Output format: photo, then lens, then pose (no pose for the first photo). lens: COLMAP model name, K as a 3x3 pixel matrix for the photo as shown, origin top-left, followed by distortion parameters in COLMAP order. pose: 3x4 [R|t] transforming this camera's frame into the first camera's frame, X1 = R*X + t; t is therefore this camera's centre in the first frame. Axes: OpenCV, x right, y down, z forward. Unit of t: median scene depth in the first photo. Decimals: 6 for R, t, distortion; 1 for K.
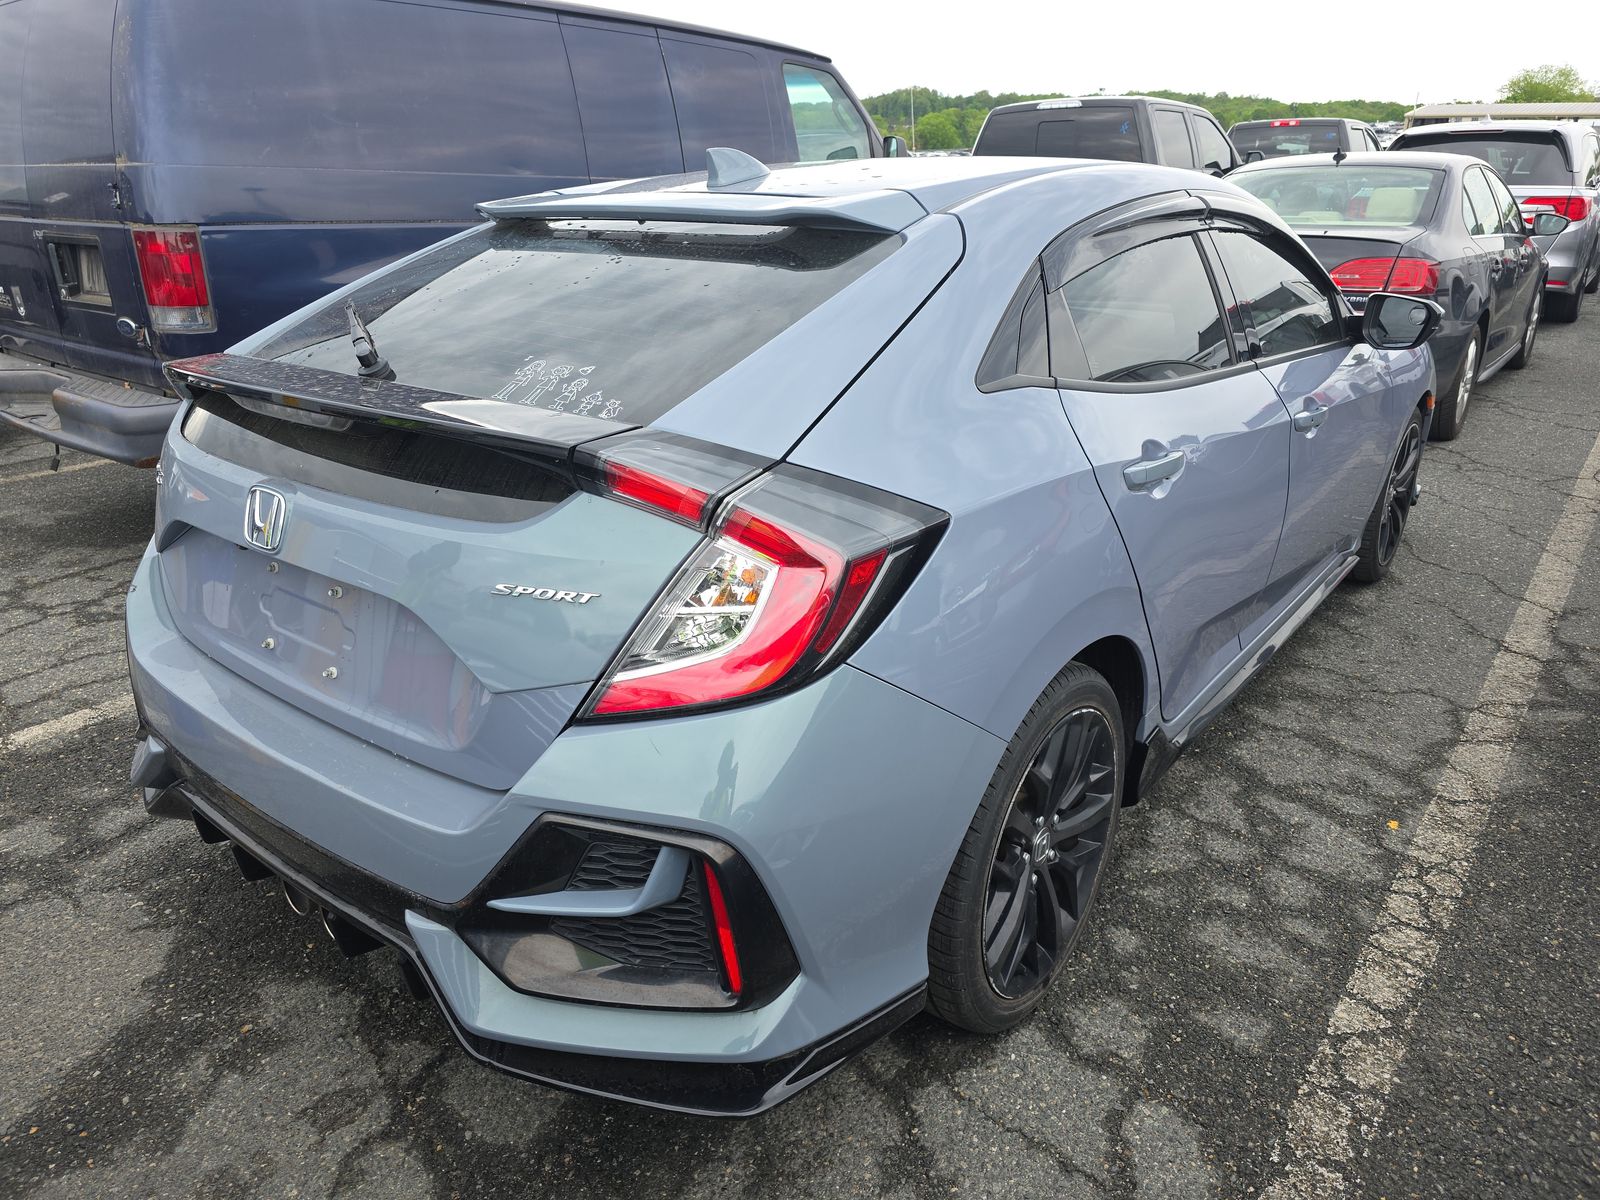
lens RADIAL K [[1073.9, 0, 798.6], [0, 1073.9, 592.2], [0, 0, 1]] dist [0.043410, -0.037039]
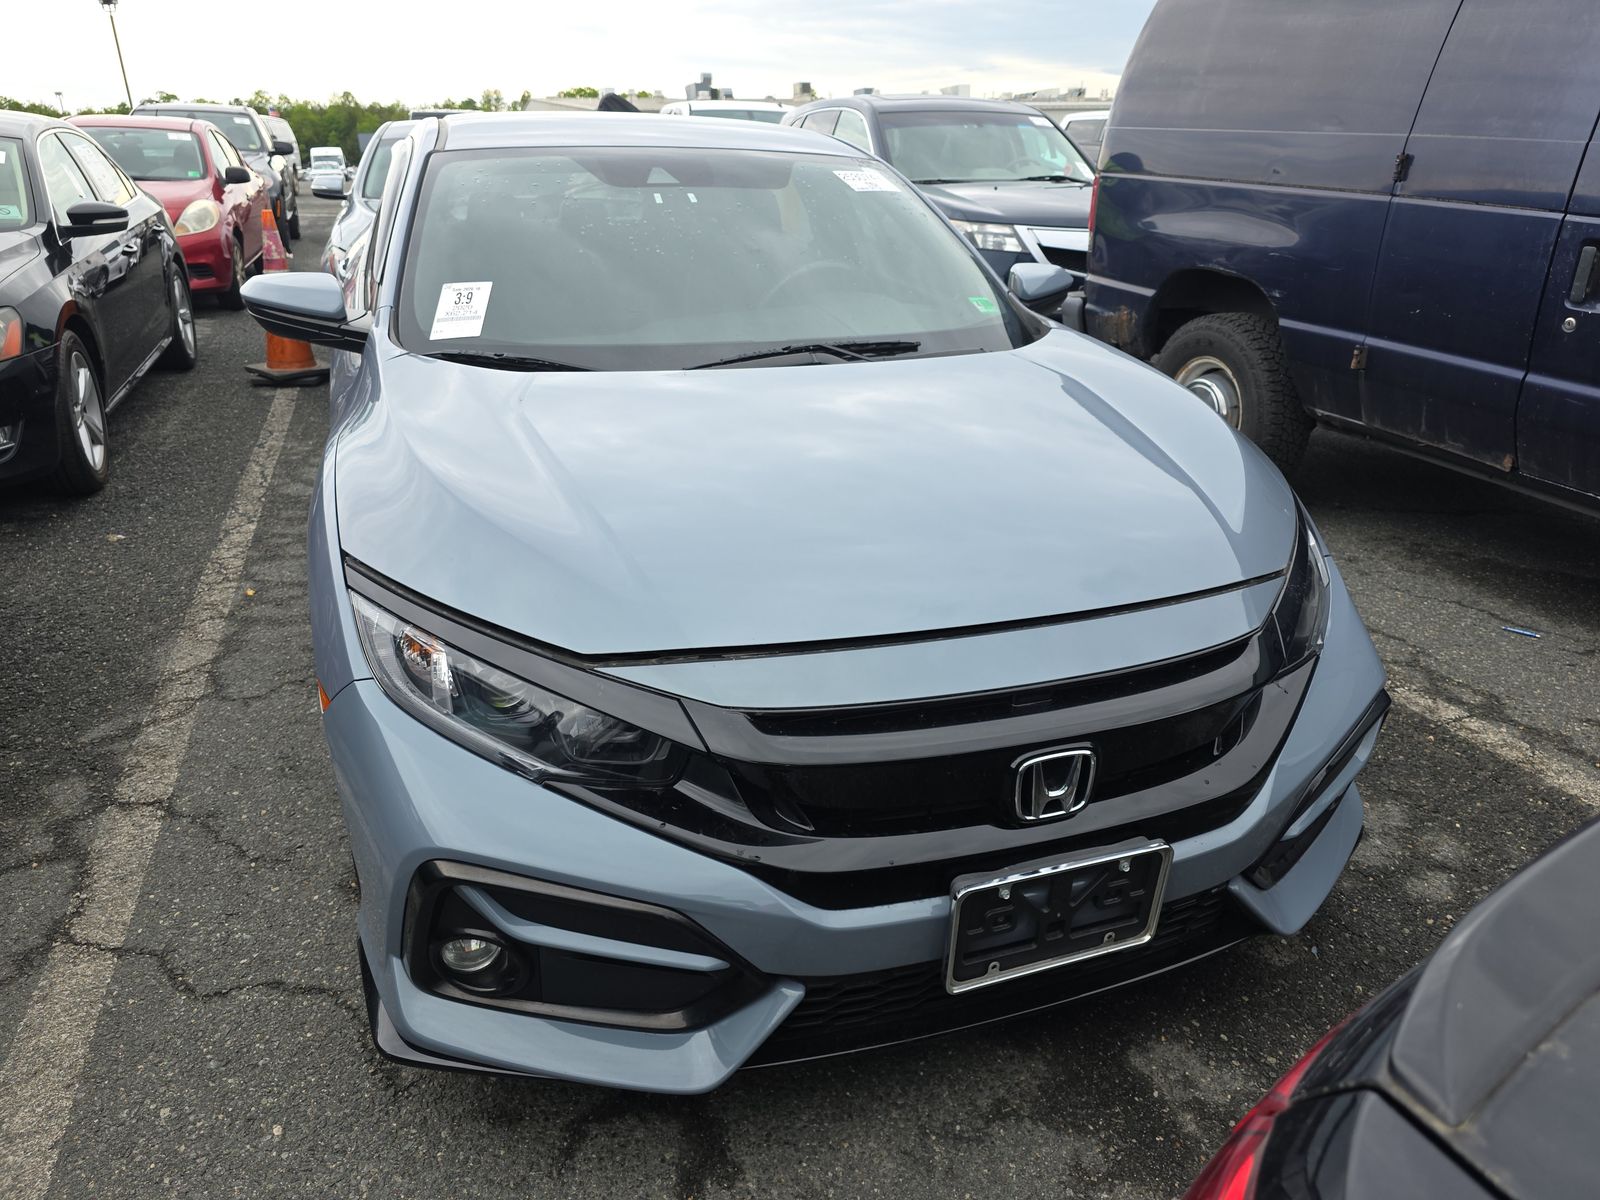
lens RADIAL K [[1073.9, 0, 800.8], [0, 1073.9, 611.4], [0, 0, 1]] dist [0.043410, -0.037039]
pose [[-0.528453, 0.340257, -0.777794, 1.312055], [-0.311699, 0.774422, 0.550558, -0.787441], [0.789671, 0.533382, -0.303188, 2.065788]]
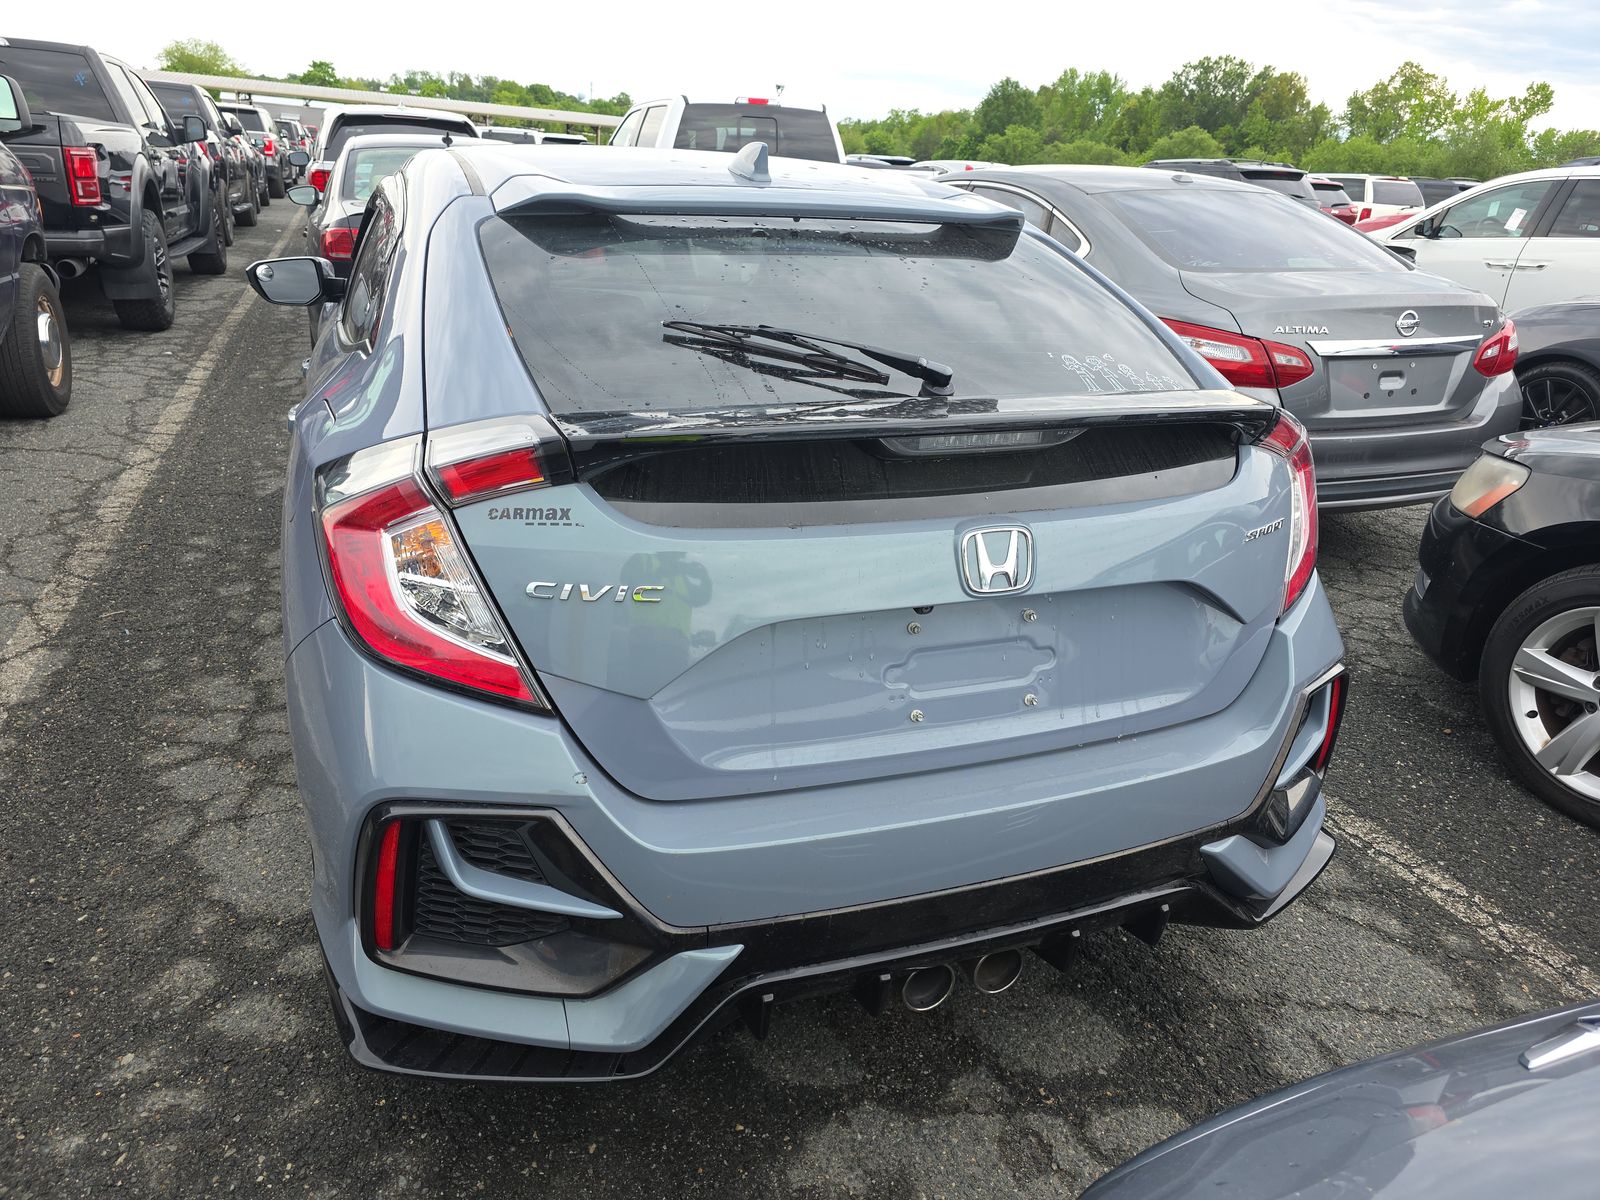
lens RADIAL K [[1073.9, 0, 787.7], [0, 1073.9, 568.0], [0, 0, 1]] dist [0.043410, -0.037039]
pose [[0.515722, -0.265870, 0.814459, -0.857605], [0.257927, 0.954710, 0.148332, -0.155776], [-0.817010, 0.133572, 0.560940, 0.412130]]
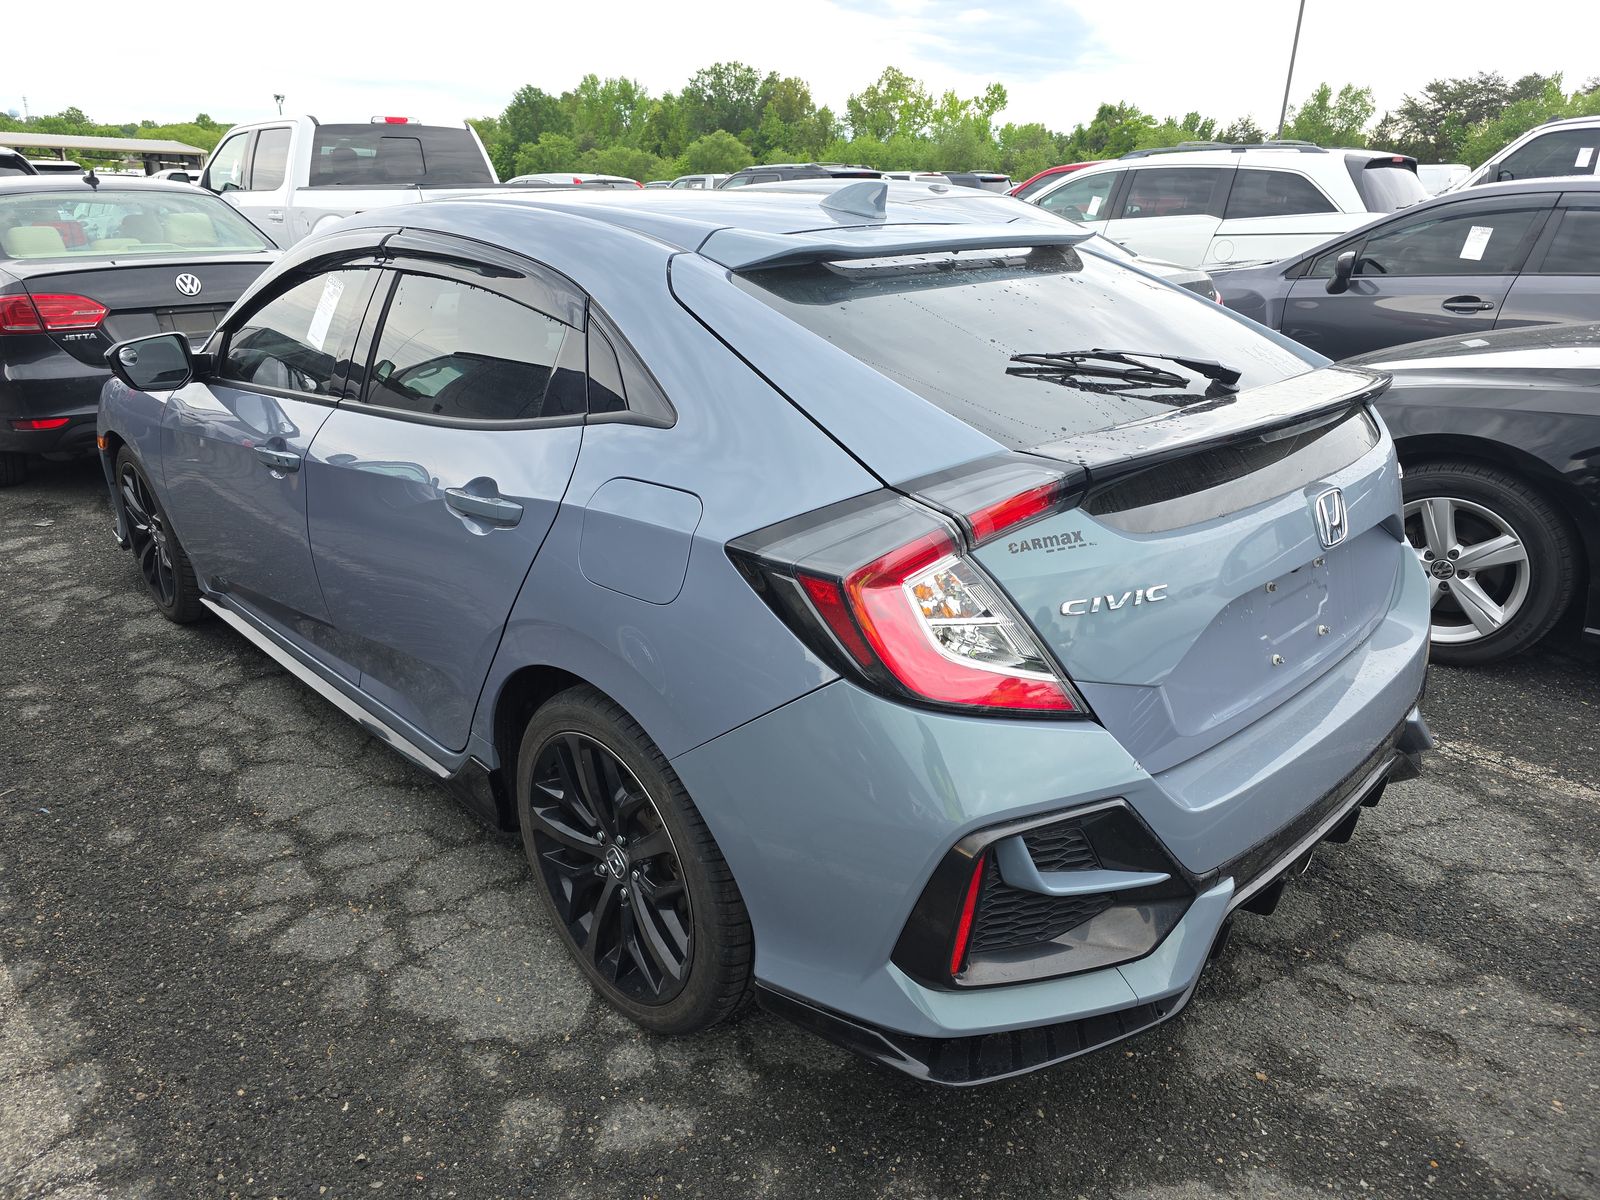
lens RADIAL K [[1073.9, 0, 803.1], [0, 1073.9, 602.4], [0, 0, 1]] dist [0.043410, -0.037039]
pose [[0.131887, -0.346129, 0.928871, -1.057066], [0.354019, 0.891705, 0.282014, -0.321685], [-0.925892, 0.291644, 0.240140, 0.815715]]
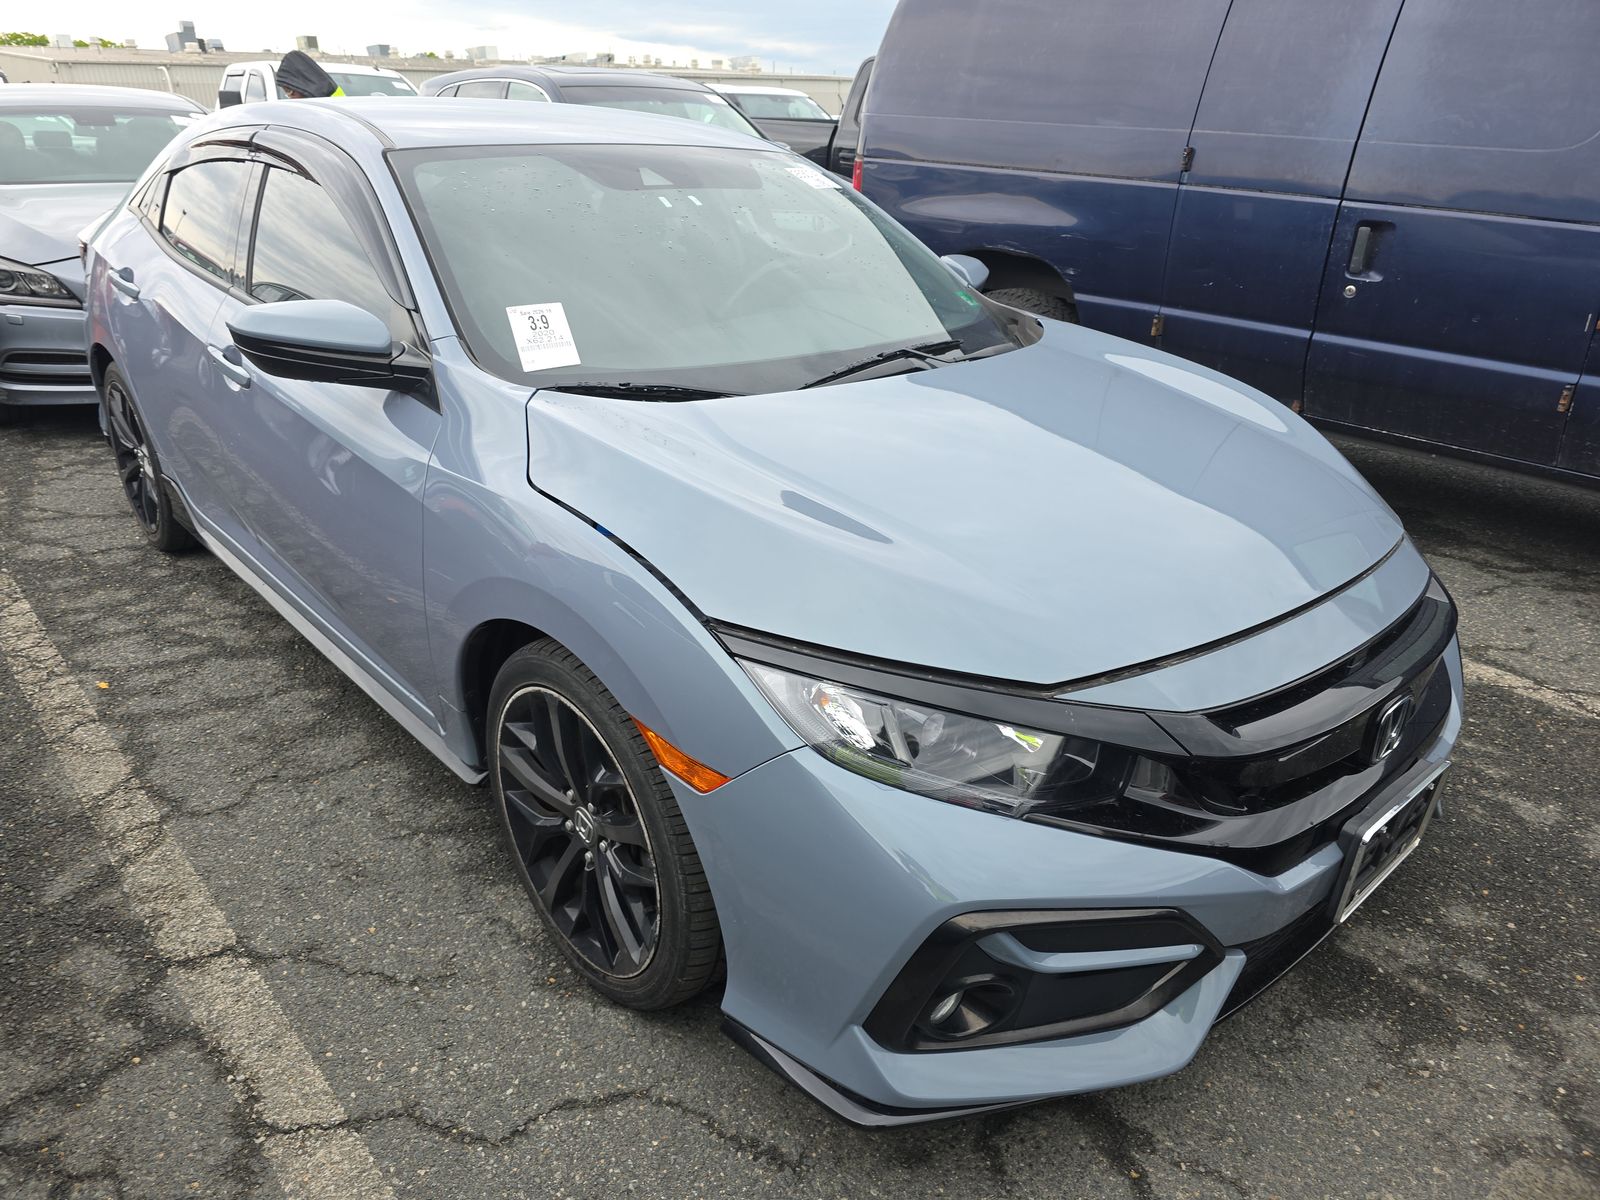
lens RADIAL K [[1073.9, 0, 776.7], [0, 1073.9, 623.2], [0, 0, 1]] dist [0.043410, -0.037039]
pose [[-0.179316, 0.421959, -0.888705, 1.463469], [-0.373865, 0.806347, 0.458290, -0.657091], [0.909984, 0.414435, 0.013165, 1.660272]]
